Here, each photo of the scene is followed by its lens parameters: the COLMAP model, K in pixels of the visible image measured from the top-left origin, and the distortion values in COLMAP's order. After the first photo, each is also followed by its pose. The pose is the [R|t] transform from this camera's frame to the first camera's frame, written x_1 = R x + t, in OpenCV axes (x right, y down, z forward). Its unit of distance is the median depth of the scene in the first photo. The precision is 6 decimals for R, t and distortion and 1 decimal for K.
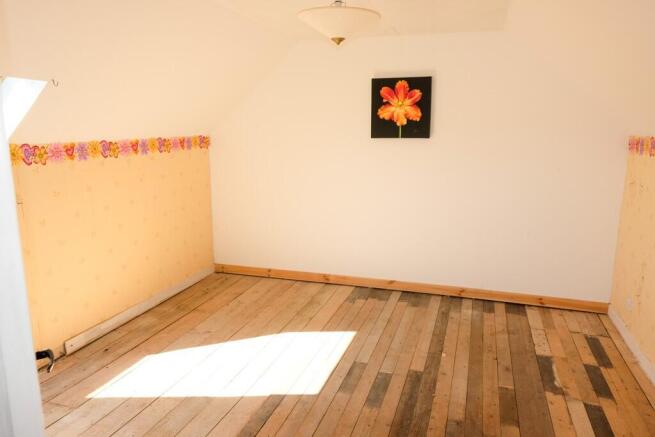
lens RADIAL K [[451.1, 0, 327.9], [0, 451.1, 217.6], [0, 0, 1]] dist [-0.004050, -0.001716]
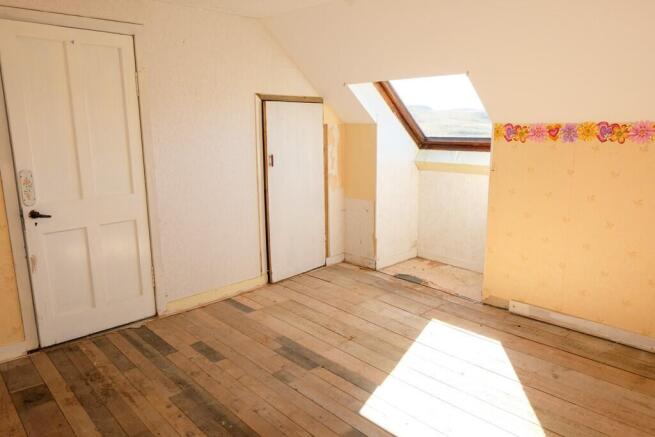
lens RADIAL K [[451.1, 0, 328.1], [0, 451.1, 218.2], [0, 0, 1]] dist [-0.004050, -0.001716]
pose [[-0.464206, 0.185985, -0.865981, 0.588209], [-0.158938, 0.944345, 0.288013, -0.175604], [0.871350, 0.271335, -0.408811, 1.025311]]
